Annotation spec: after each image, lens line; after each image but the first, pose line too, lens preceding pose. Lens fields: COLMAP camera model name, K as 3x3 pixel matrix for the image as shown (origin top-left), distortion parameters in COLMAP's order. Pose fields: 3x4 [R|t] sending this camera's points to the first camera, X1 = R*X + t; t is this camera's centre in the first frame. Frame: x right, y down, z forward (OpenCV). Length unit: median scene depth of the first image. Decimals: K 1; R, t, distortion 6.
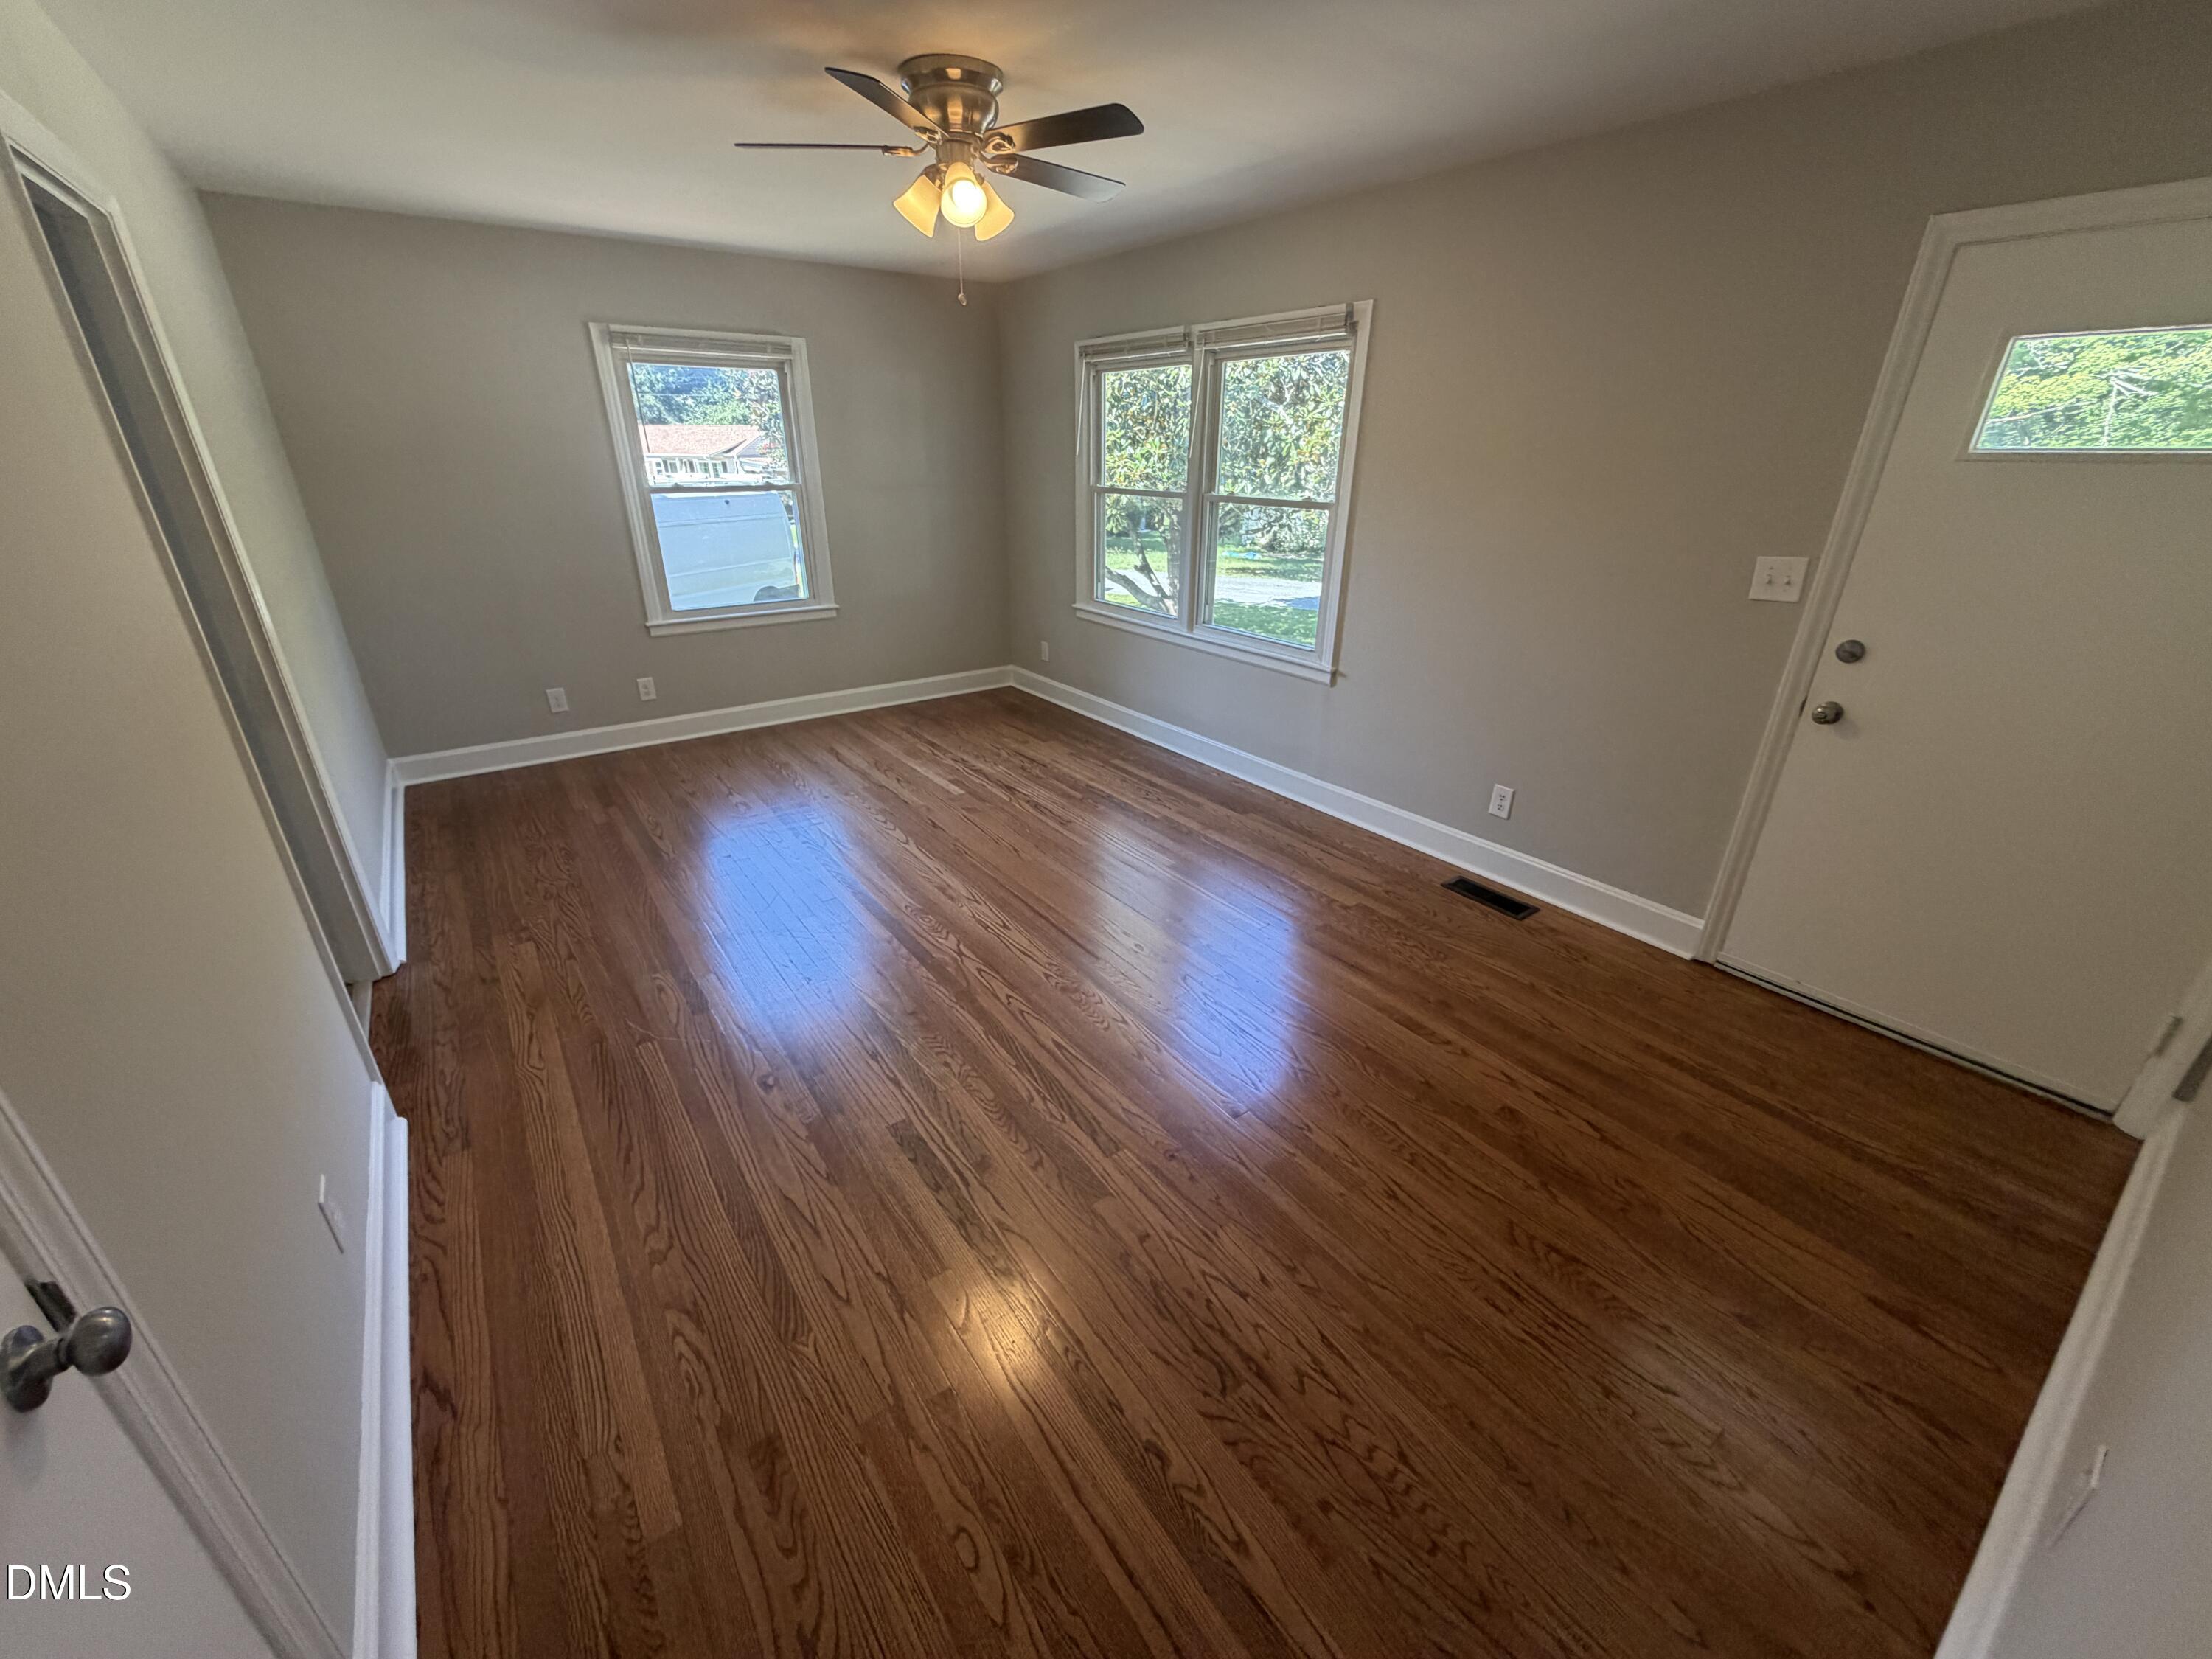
lens RADIAL K [[882.0, 0, 1095.0], [0, 882.0, 827.7], [0, 0, 1]] dist [0.000134, 0.000041]
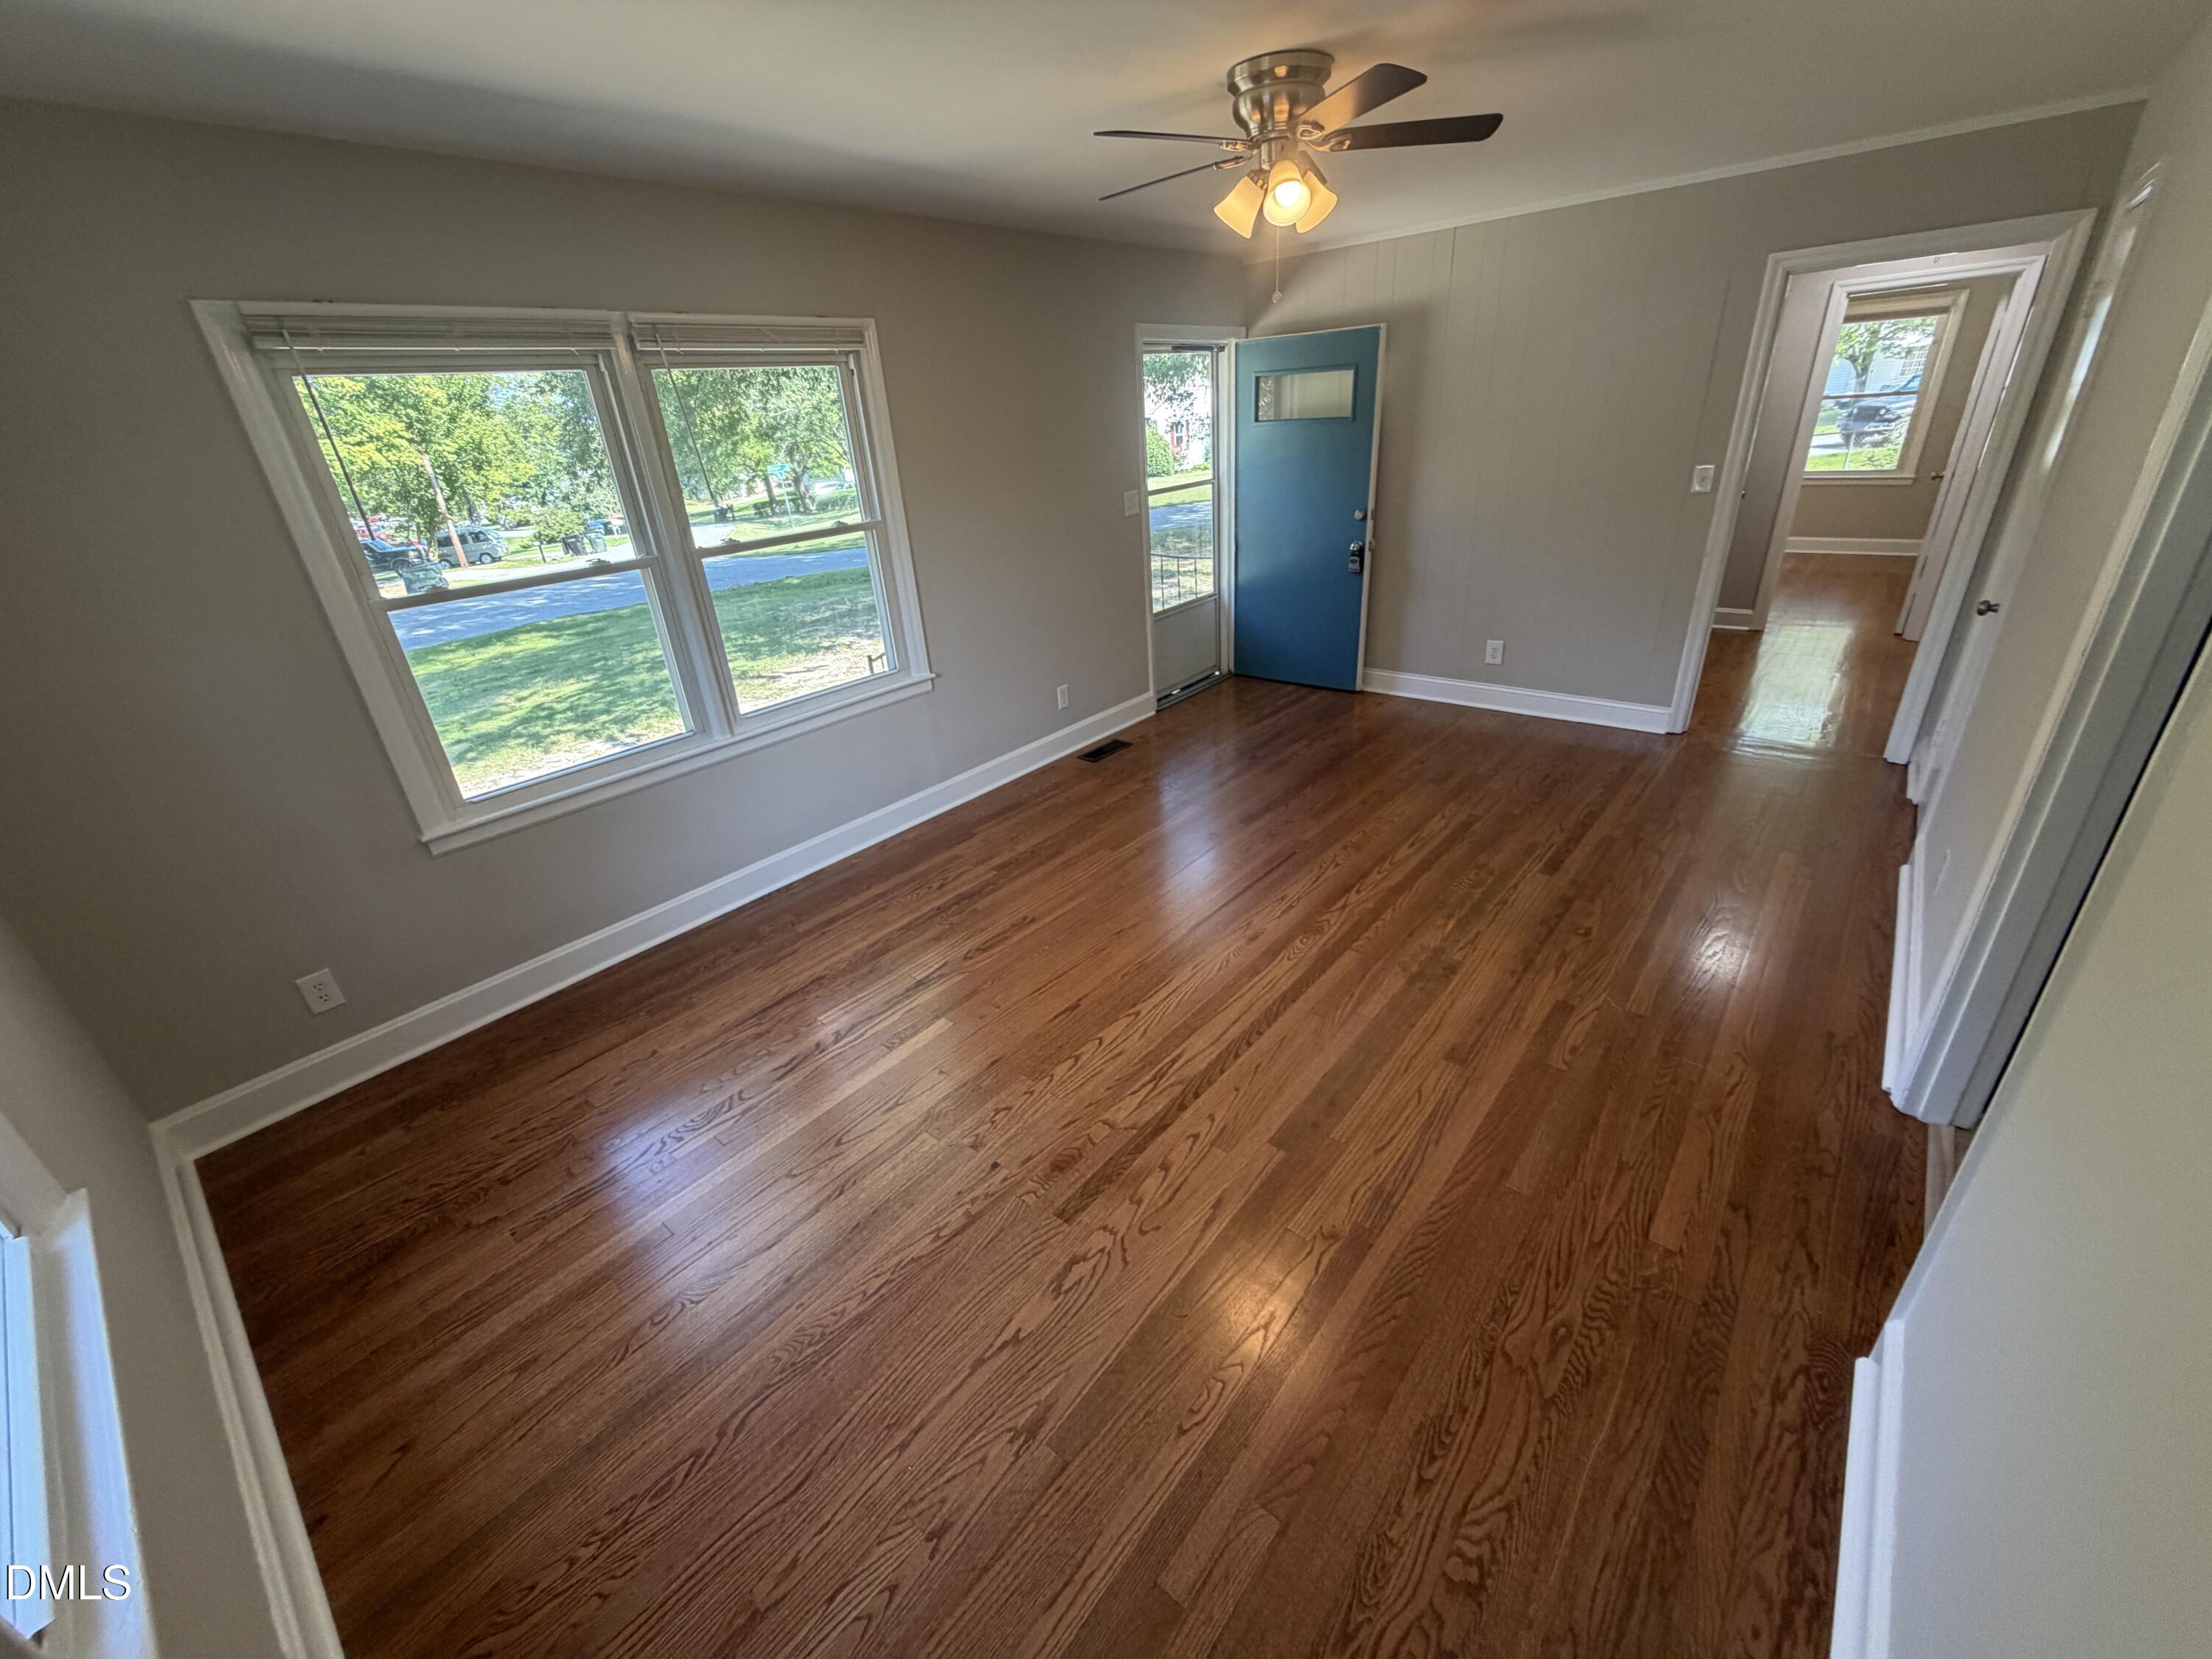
lens RADIAL K [[882.0, 0, 1095.0], [0, 882.0, 827.7], [0, 0, 1]] dist [0.000134, 0.000041]
pose [[-0.240555, -0.403207, 0.882925, -0.702996], [0.448110, 0.760763, 0.469508, -0.408324], [-0.861005, 0.508590, -0.002324, 0.855739]]
